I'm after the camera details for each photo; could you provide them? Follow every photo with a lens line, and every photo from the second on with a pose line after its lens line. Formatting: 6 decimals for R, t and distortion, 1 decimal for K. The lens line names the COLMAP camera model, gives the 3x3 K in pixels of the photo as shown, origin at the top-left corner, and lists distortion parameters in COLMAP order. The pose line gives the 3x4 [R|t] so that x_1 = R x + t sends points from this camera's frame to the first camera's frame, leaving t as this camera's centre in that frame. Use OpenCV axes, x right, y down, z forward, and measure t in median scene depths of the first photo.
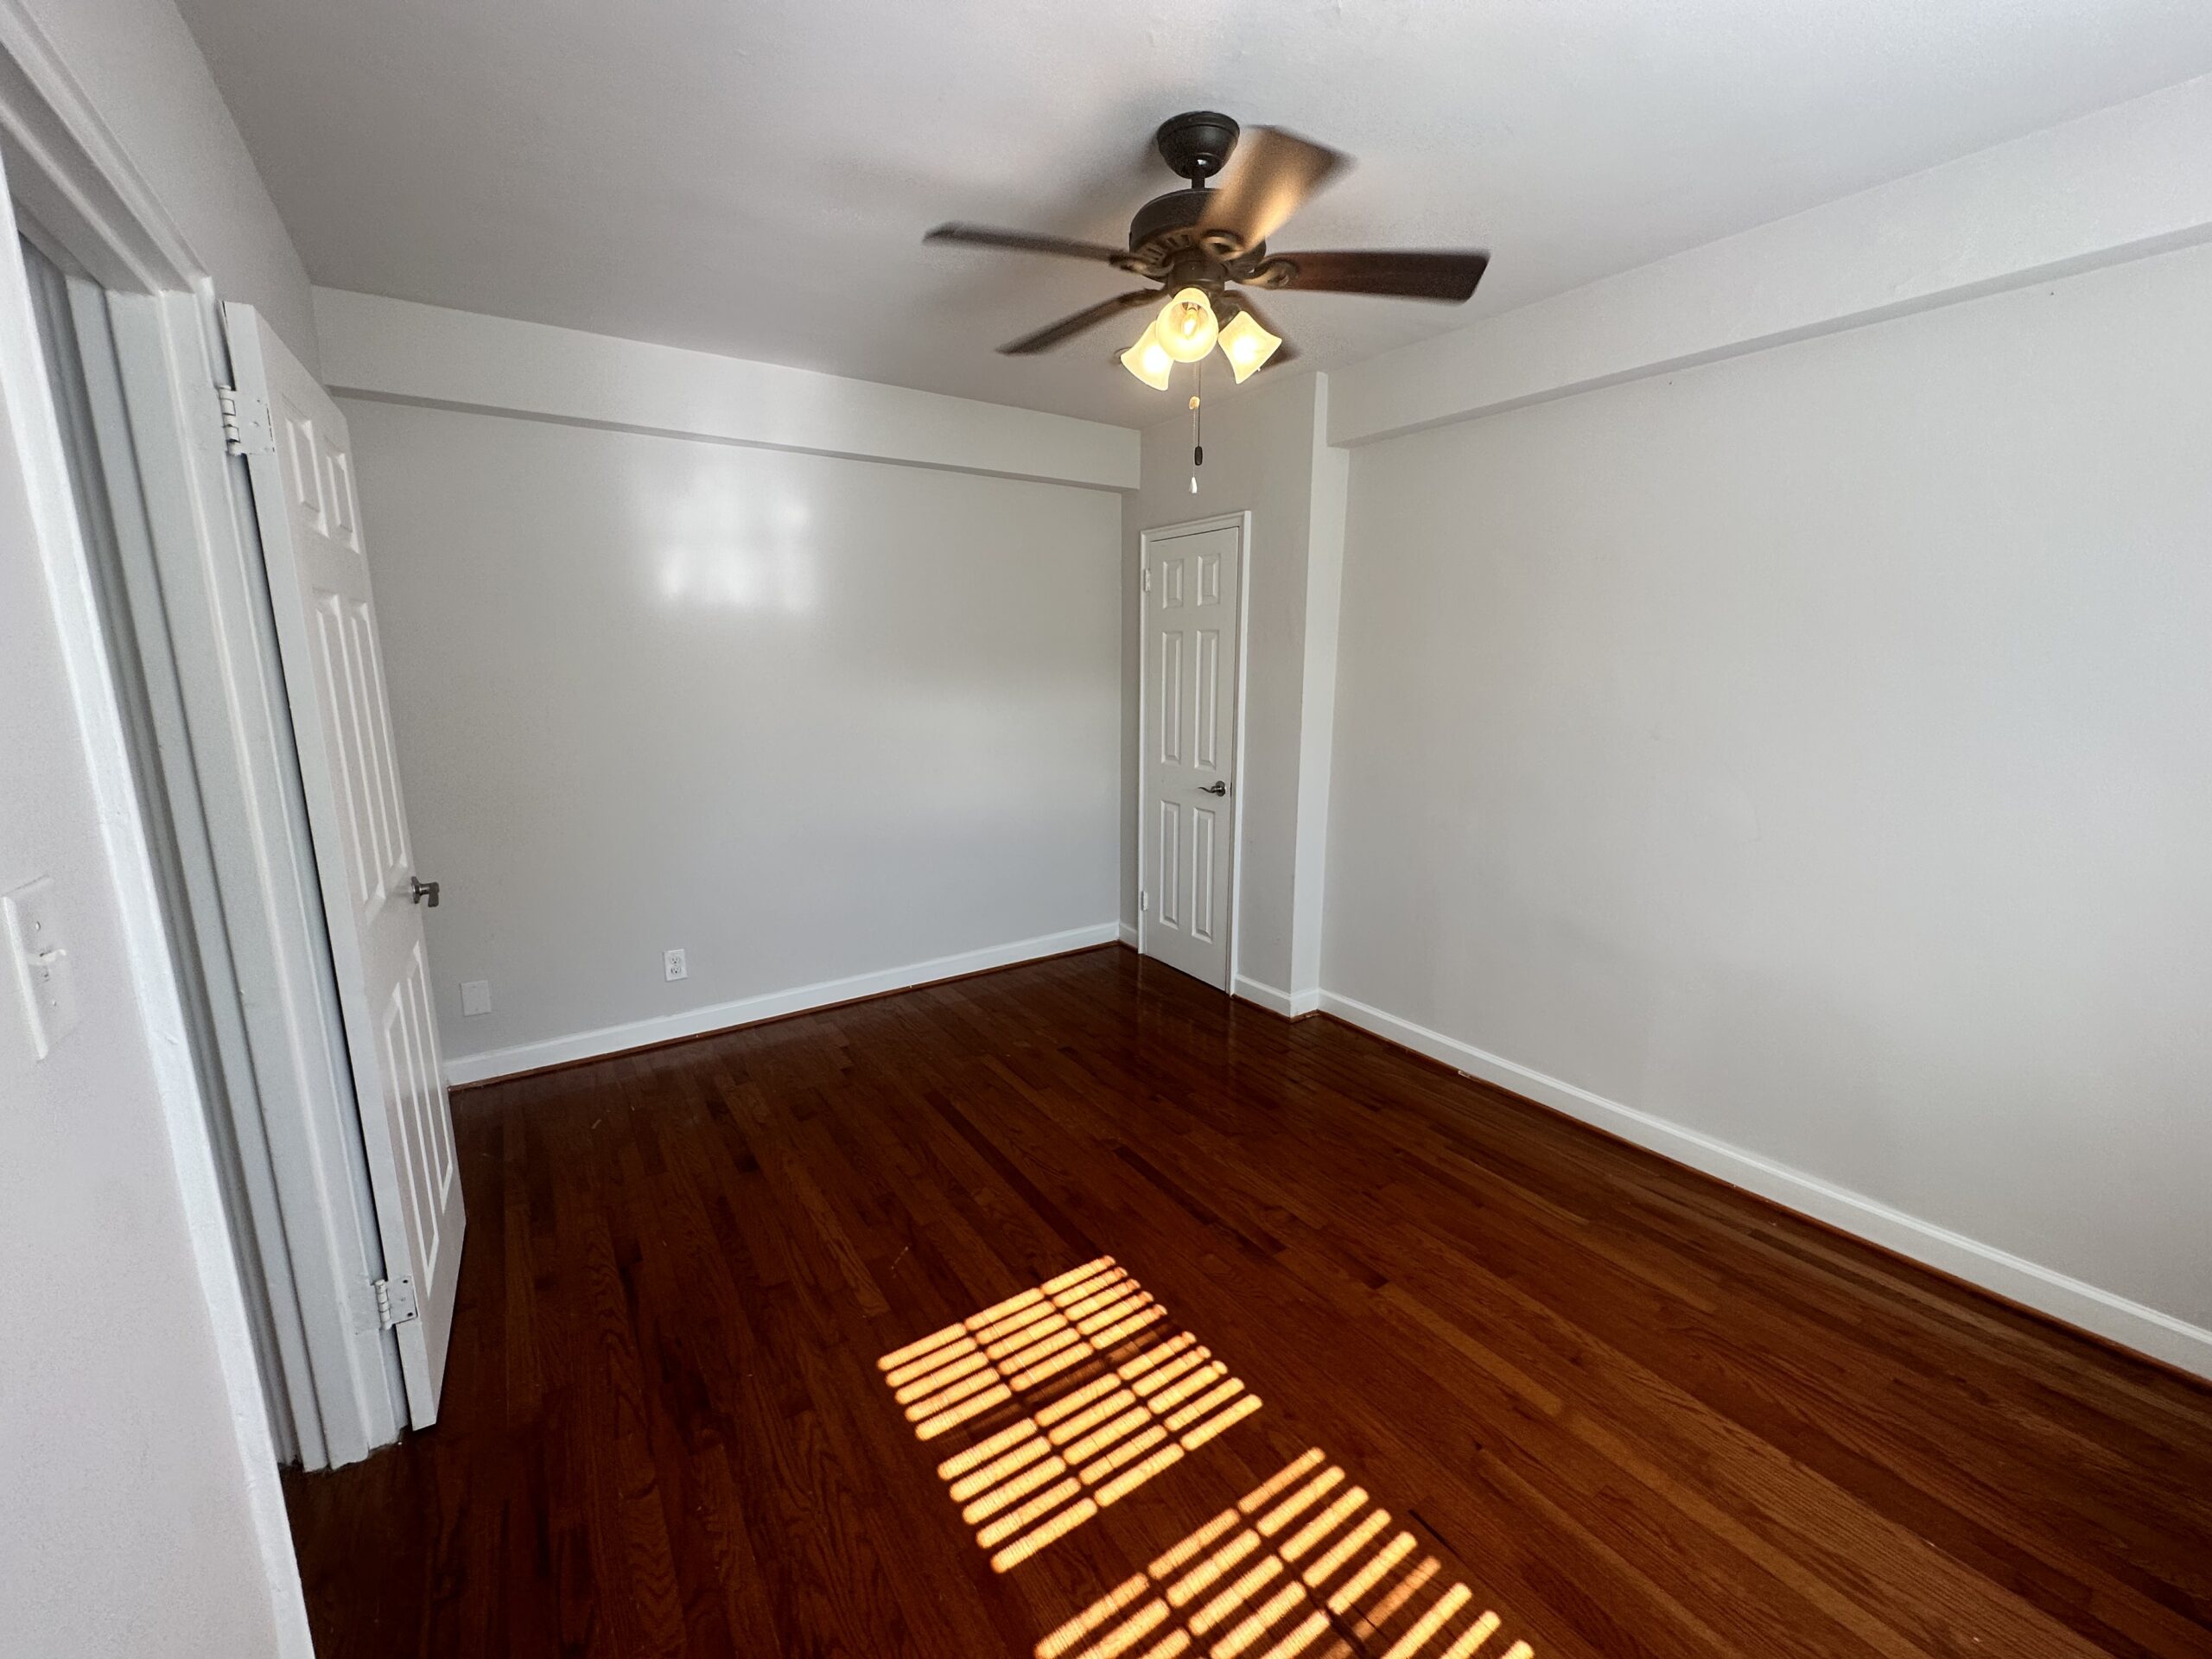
lens RADIAL K [[886.4, 0, 1101.1], [0, 886.4, 823.6], [0, 0, 1]] dist [-0.001913, 0.000532]
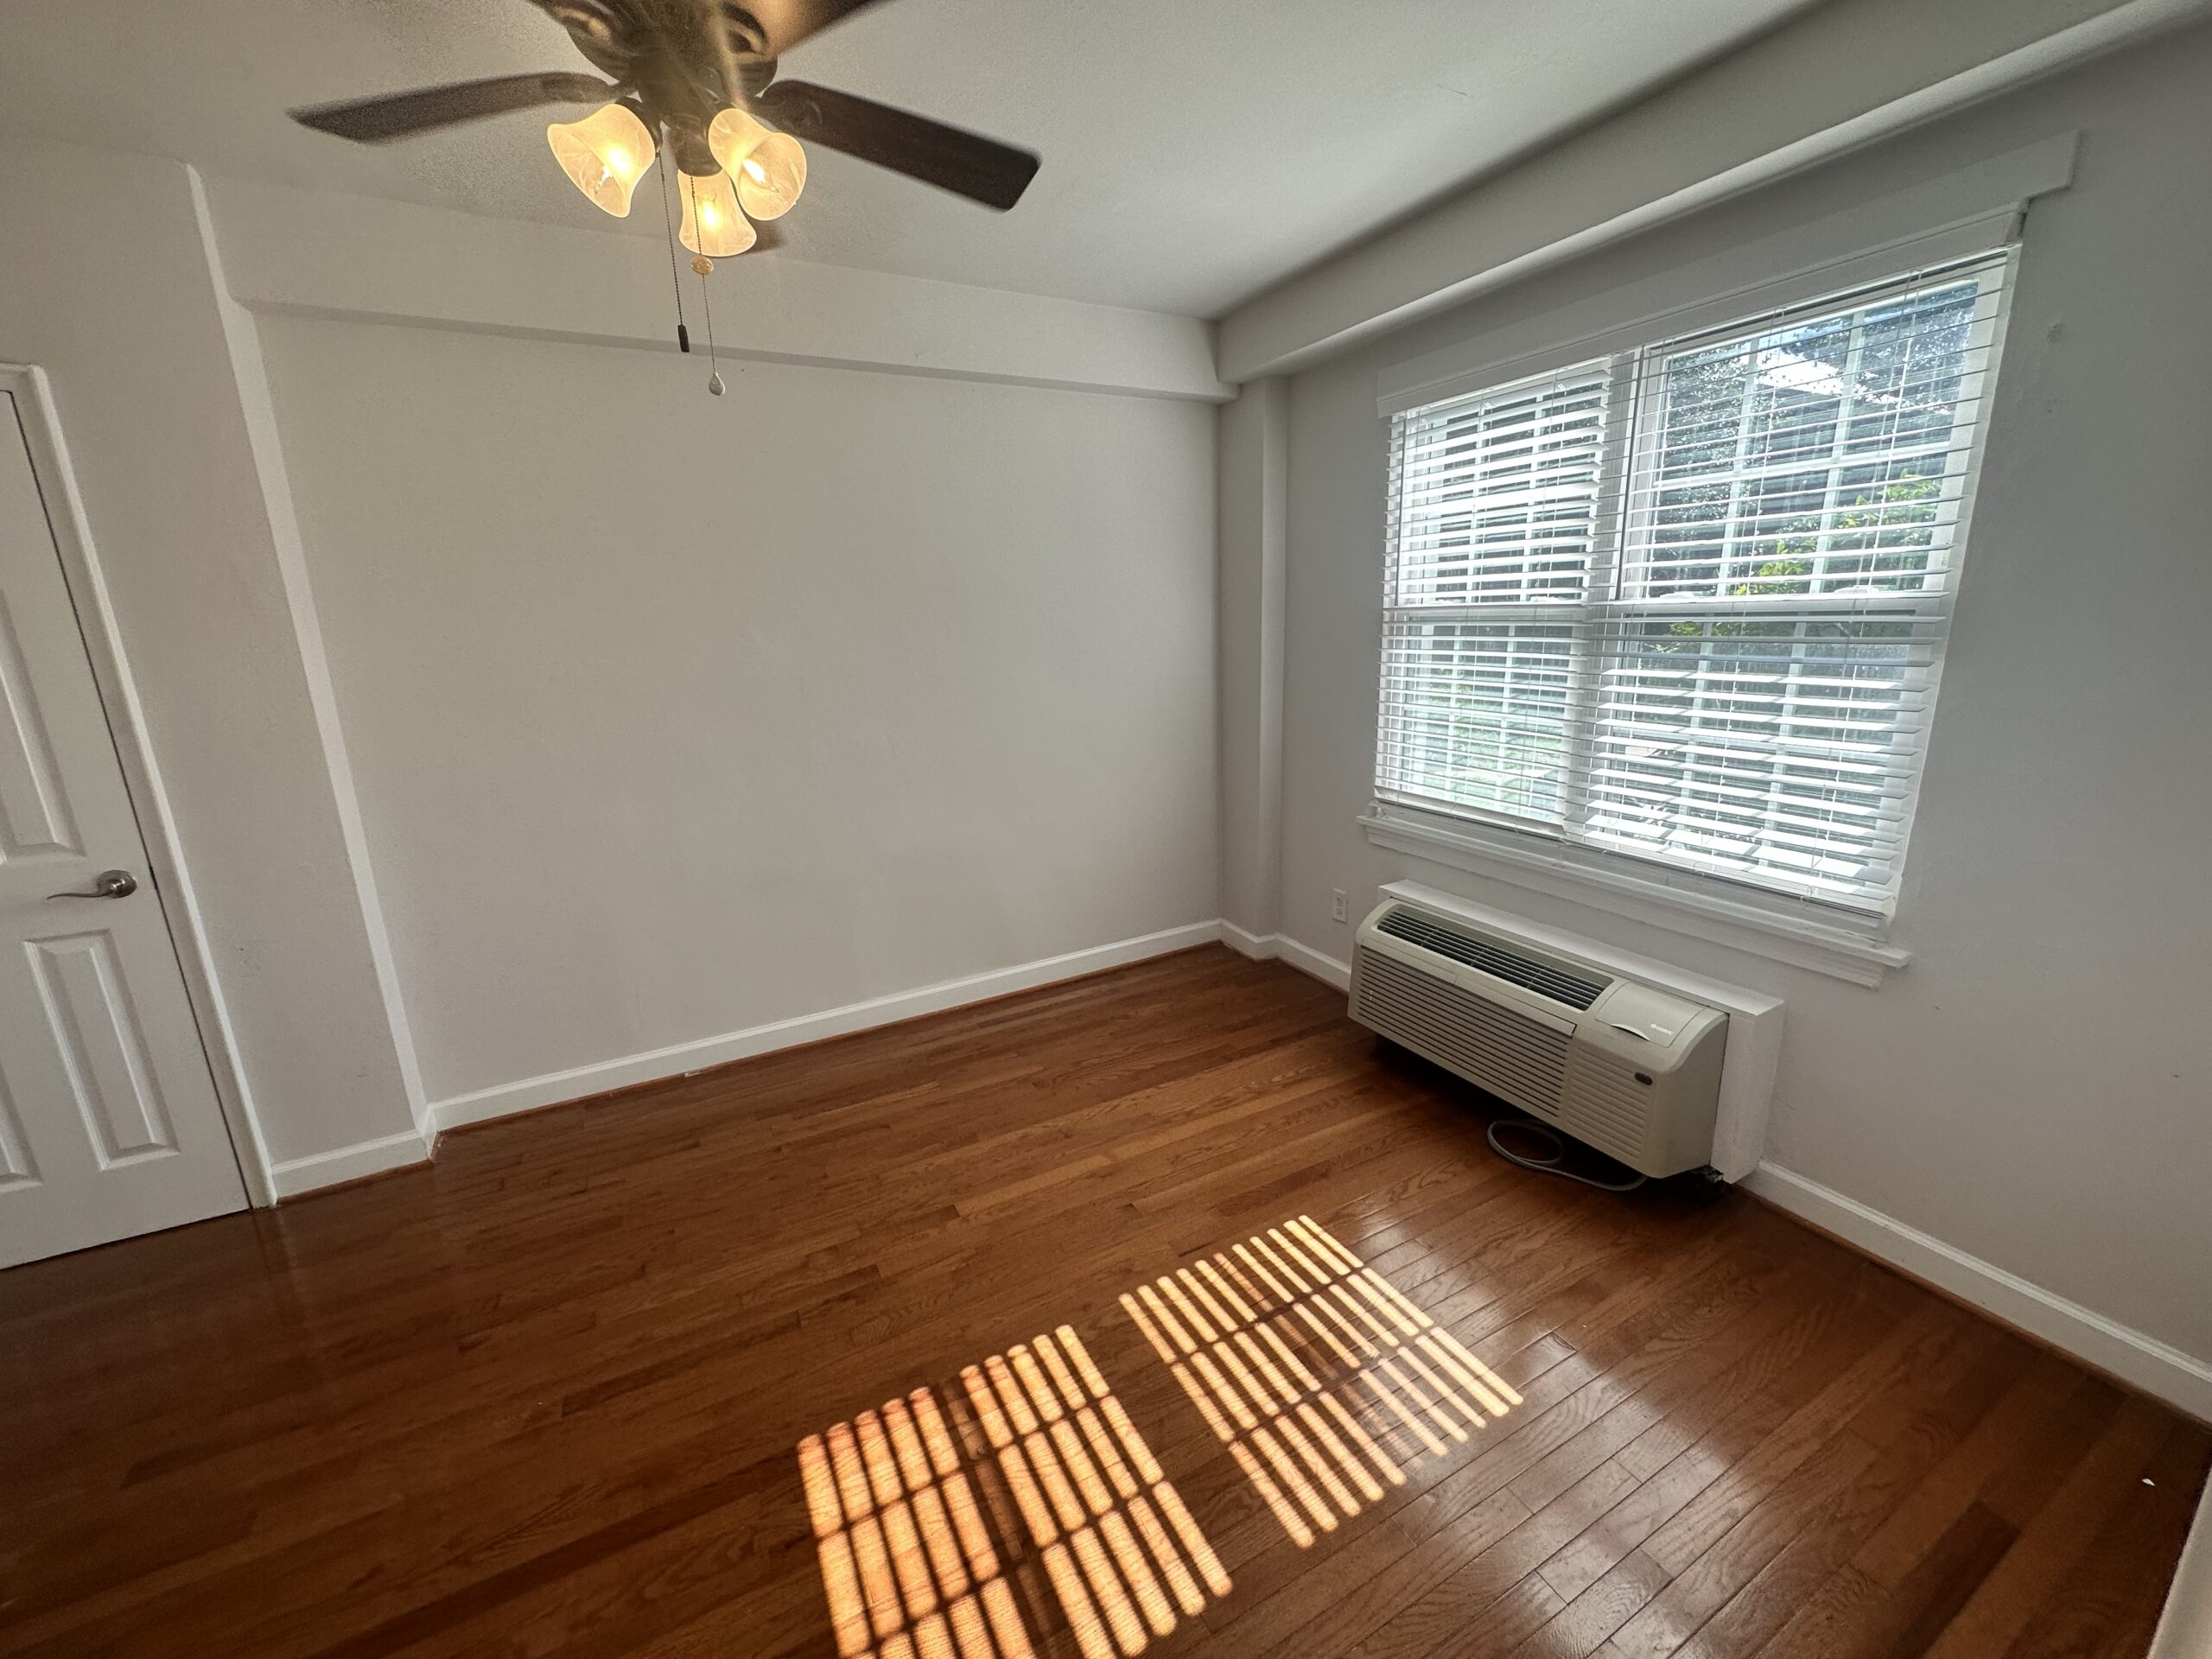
lens RADIAL K [[886.4, 0, 1106.2], [0, 886.4, 828.7], [0, 0, 1]] dist [-0.001913, 0.000532]
pose [[0.101144, -0.237877, 0.966015, -0.635282], [0.211379, 0.953963, 0.212777, -0.116618], [-0.972157, 0.182674, 0.146769, 0.629556]]
